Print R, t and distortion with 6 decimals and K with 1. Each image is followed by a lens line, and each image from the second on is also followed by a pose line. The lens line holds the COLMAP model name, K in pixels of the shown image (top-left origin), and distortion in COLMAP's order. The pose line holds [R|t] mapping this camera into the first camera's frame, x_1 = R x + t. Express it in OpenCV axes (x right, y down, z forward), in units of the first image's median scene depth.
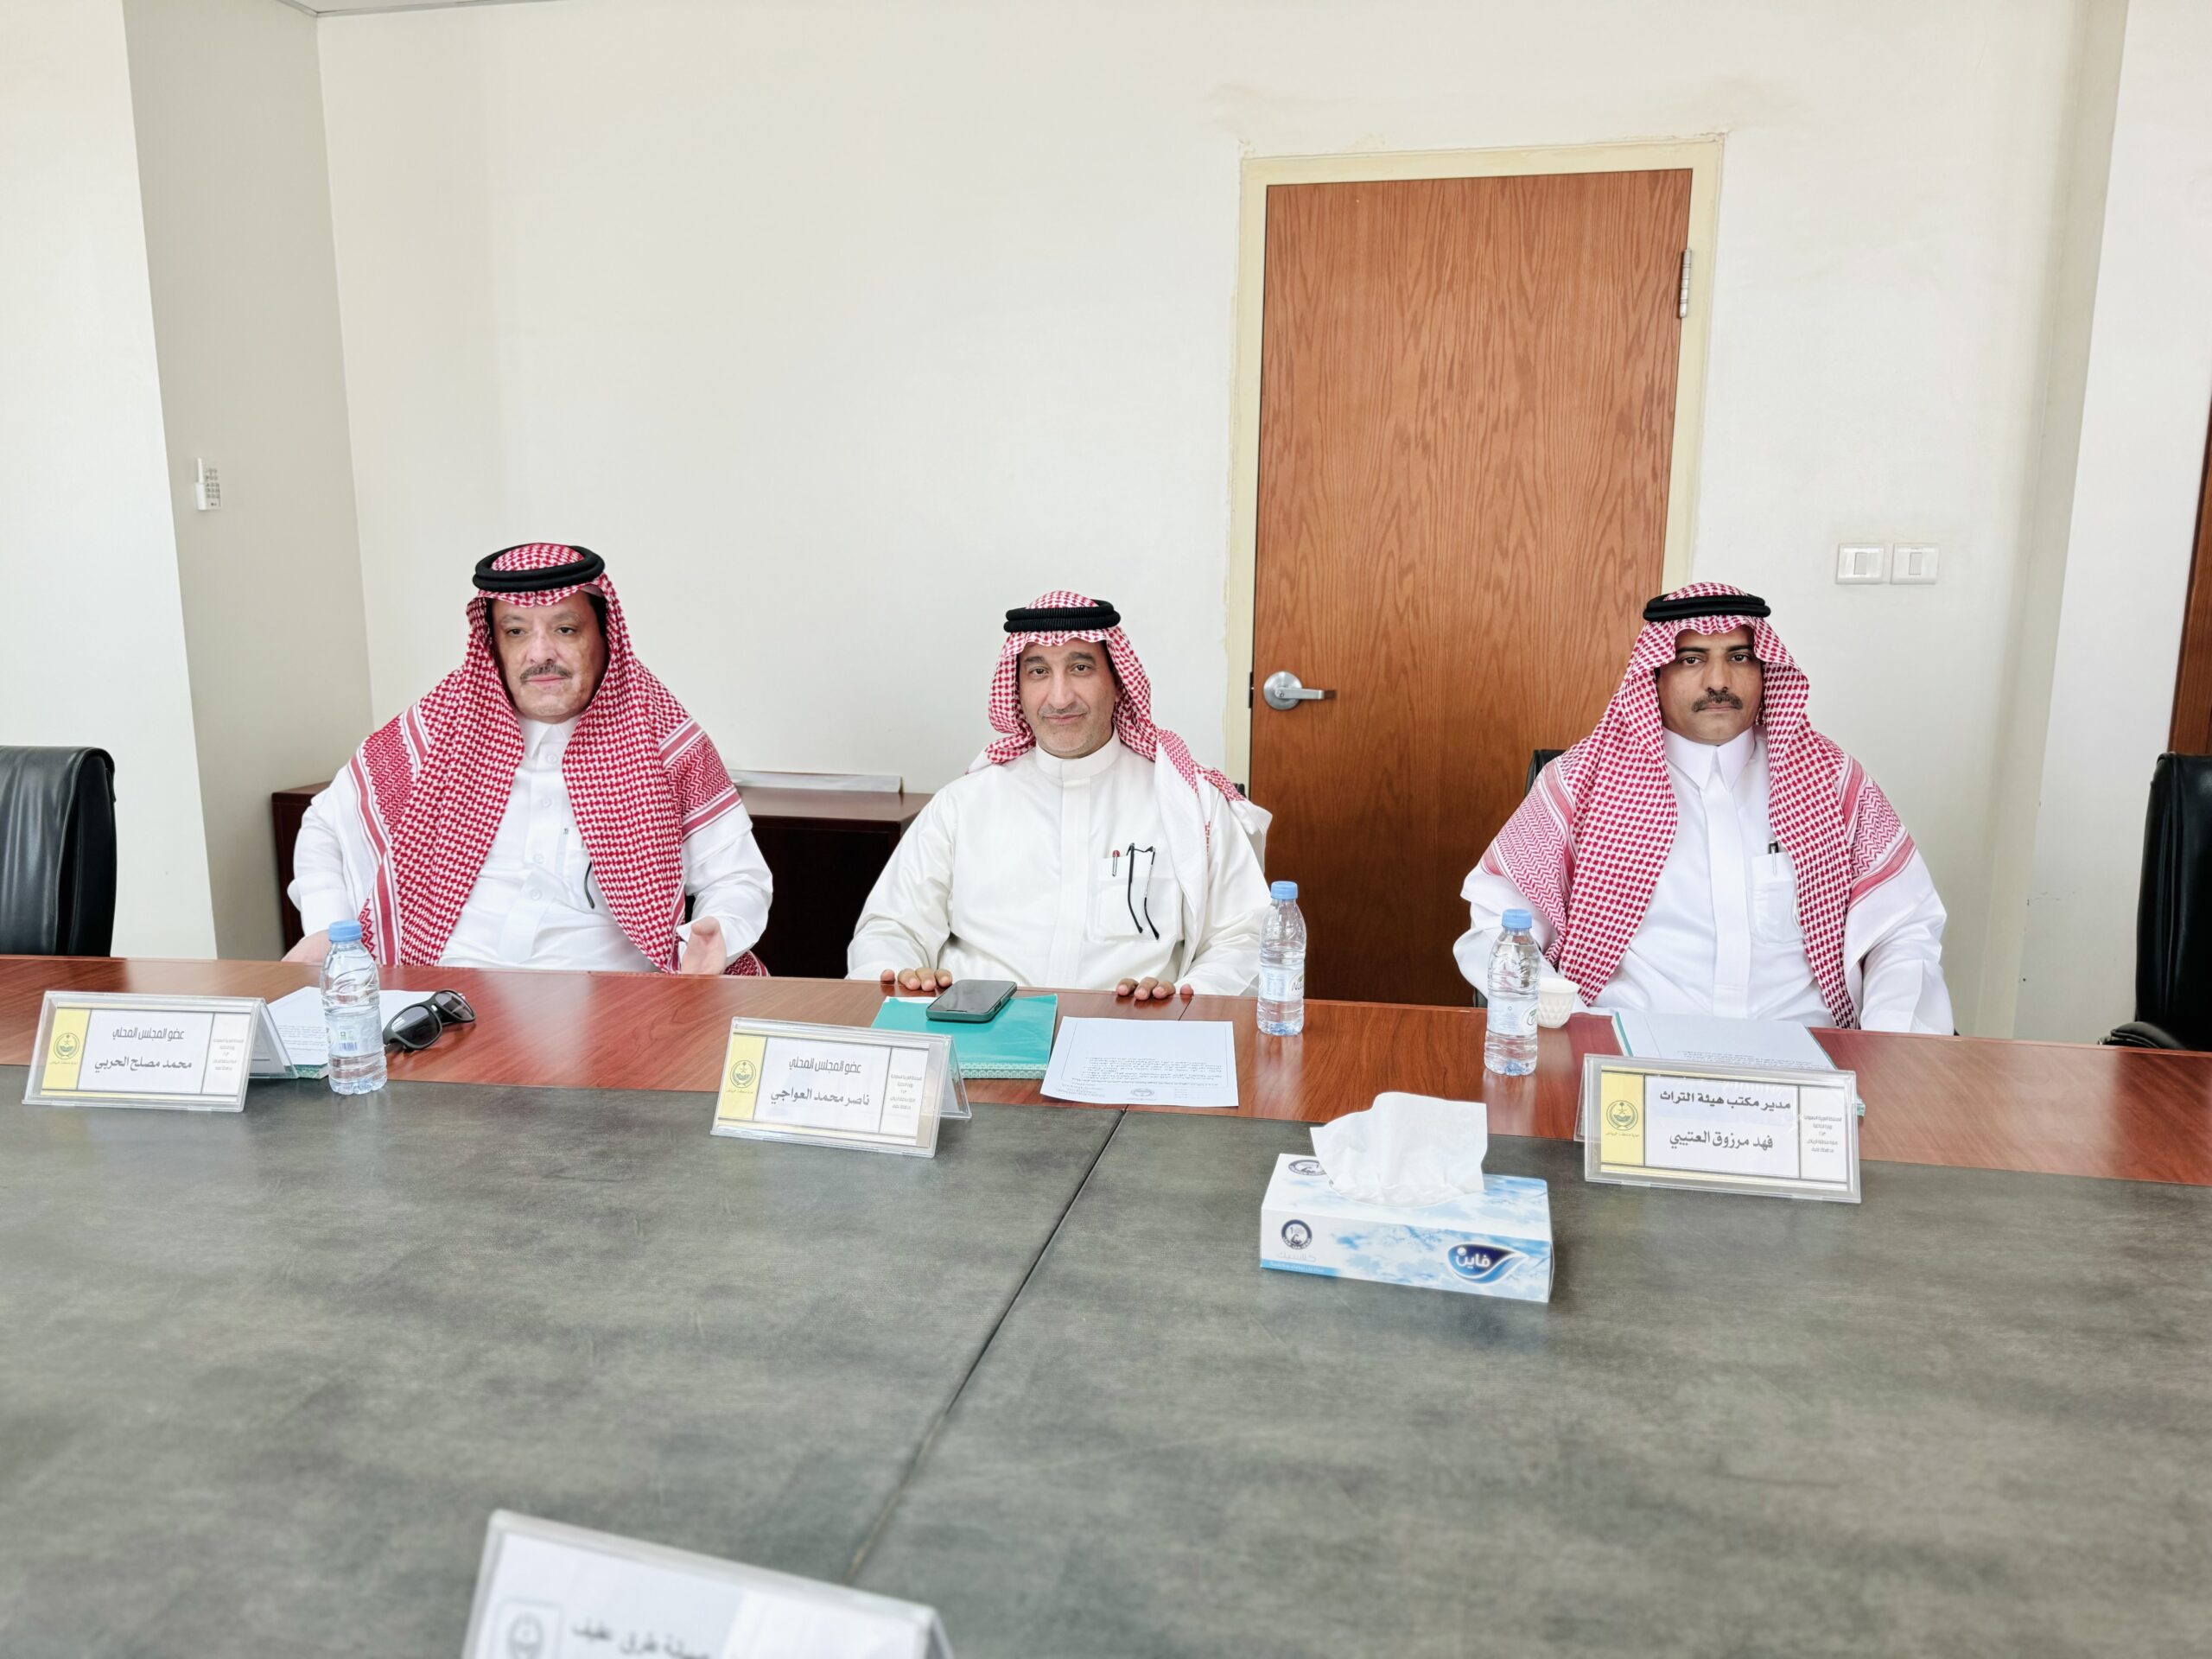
lens RADIAL K [[1529.9, 0, 1116.8], [0, 1529.9, 837.3], [0, 0, 1]] dist [0.072309, -0.122570]
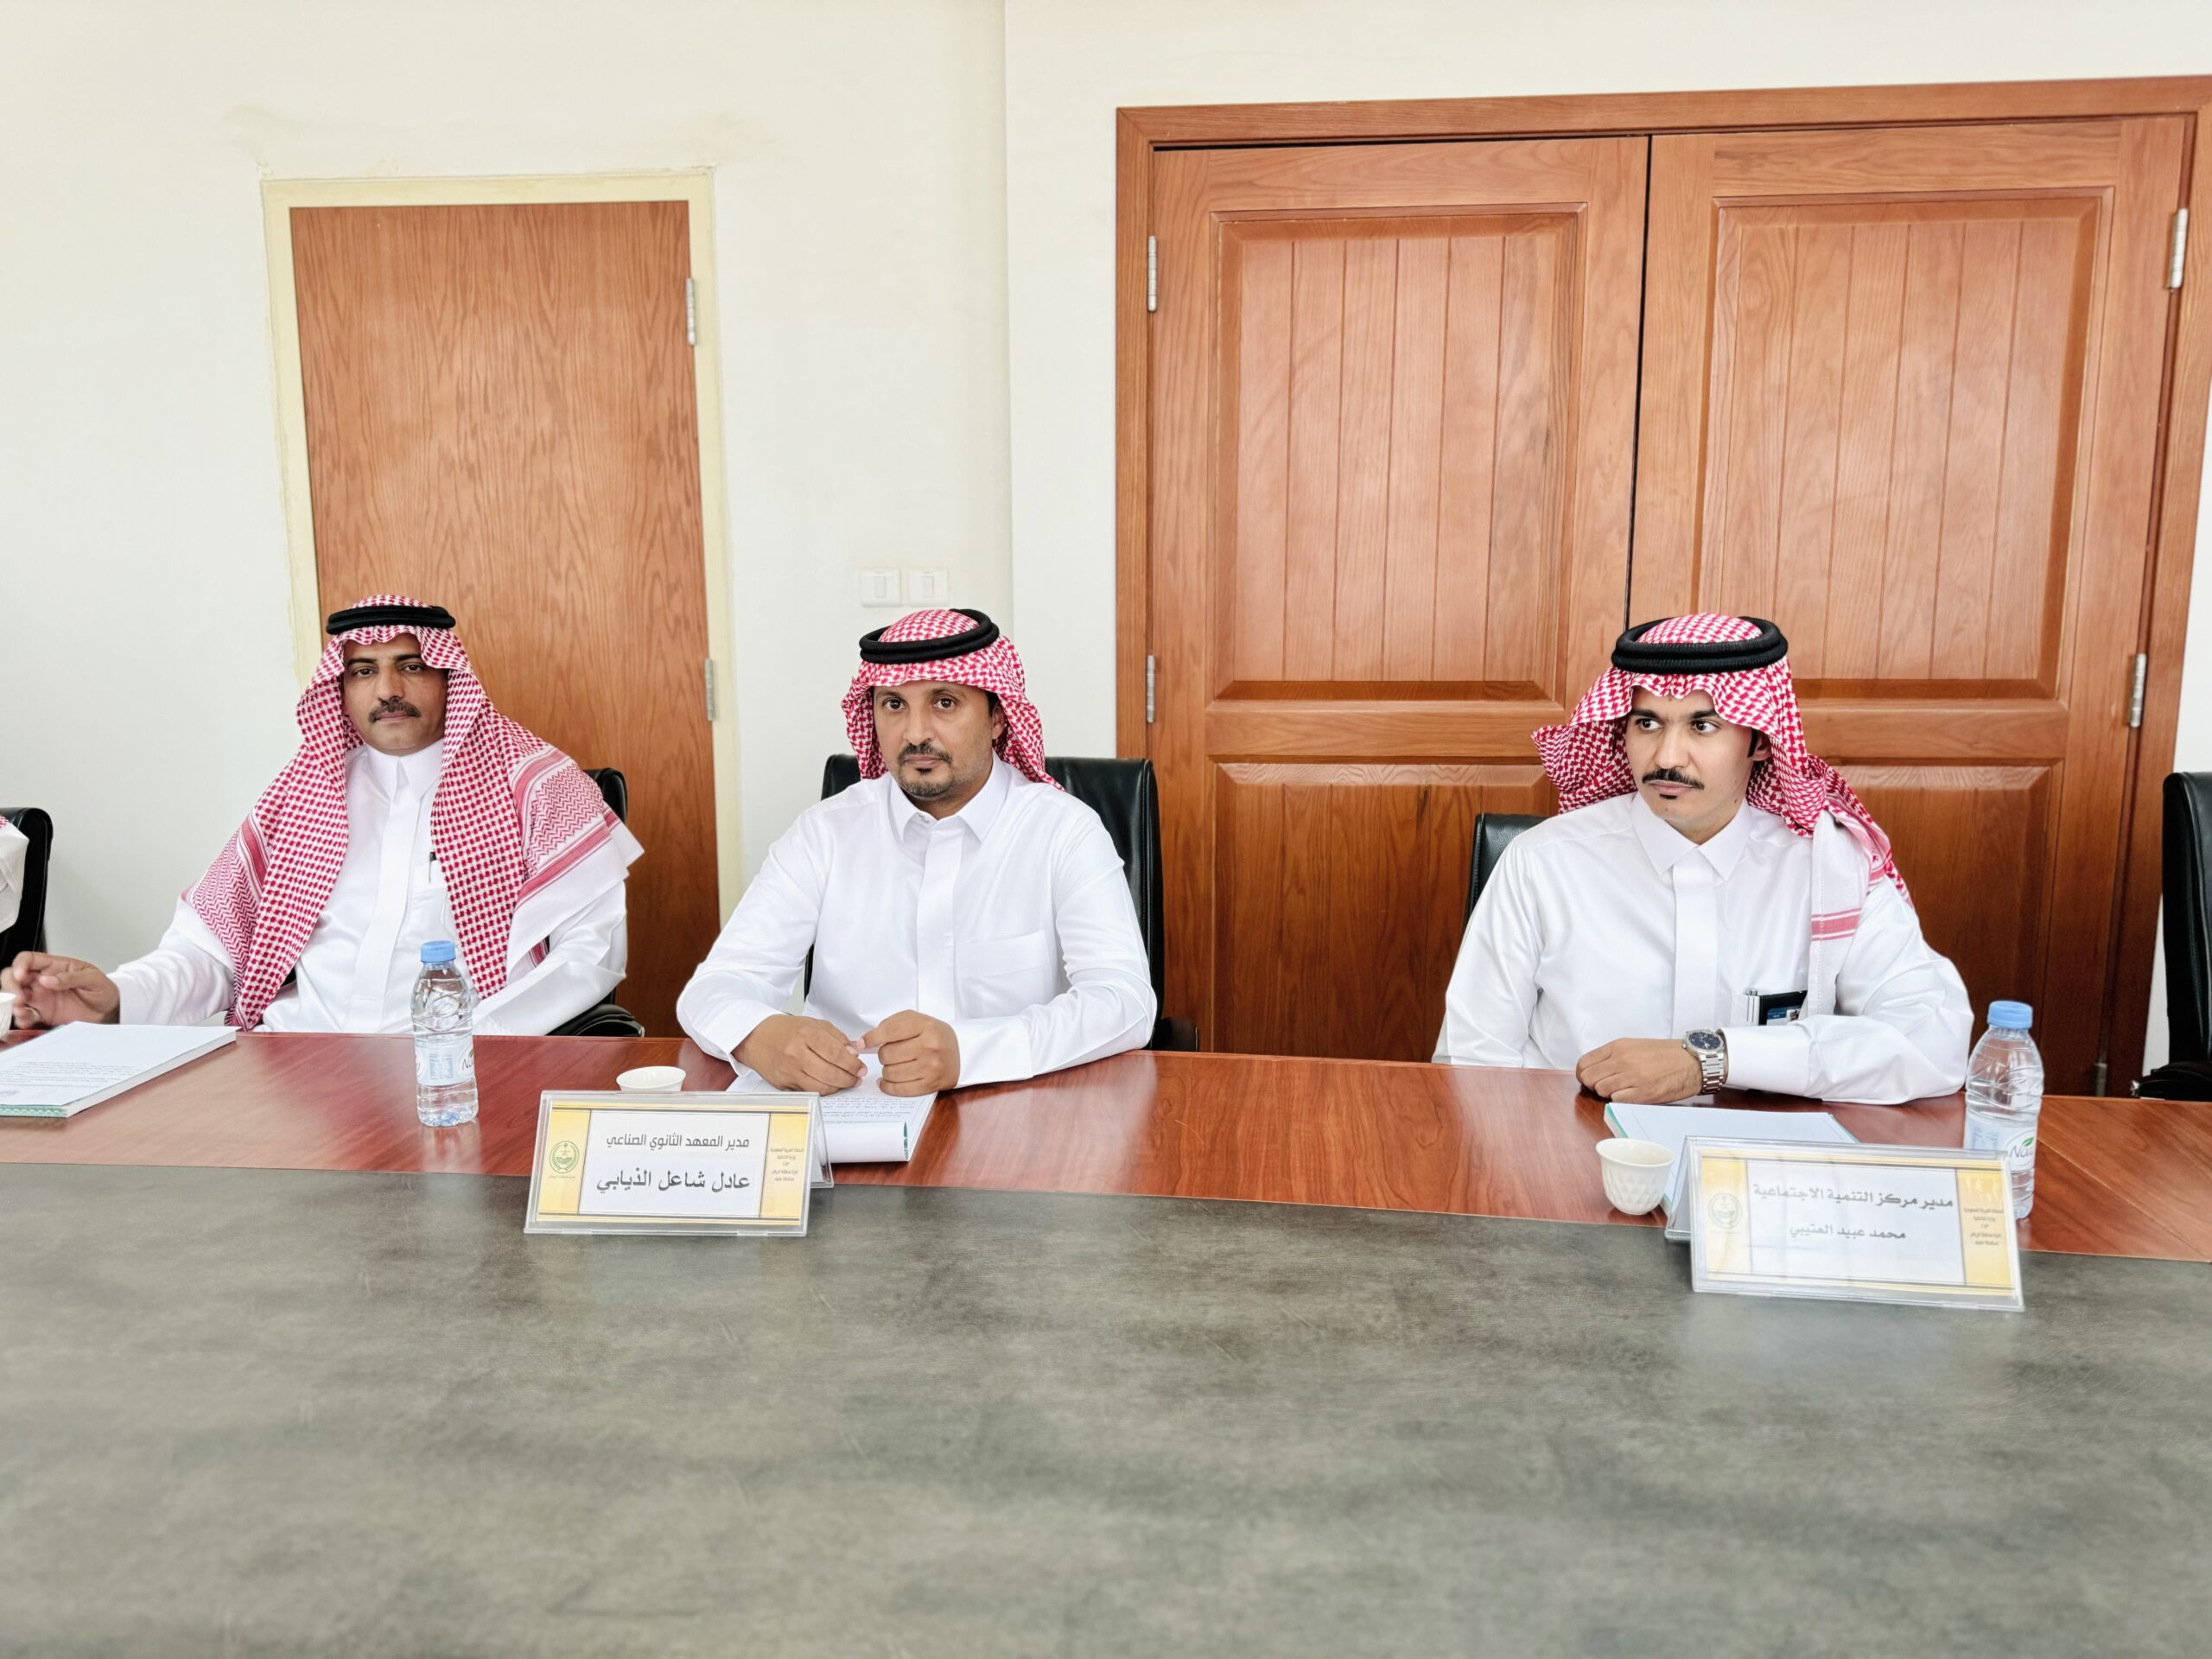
lens RADIAL K [[1548.2, 0, 1116.4], [0, 1548.2, 884.3], [0, 0, 1]] dist [-0.001499, -0.013146]
pose [[0.996464, -0.011555, 0.083220, 0.539769], [0.011800, 0.999927, -0.002460, 0.024275], [-0.083186, 0.003433, 0.996528, -0.038267]]
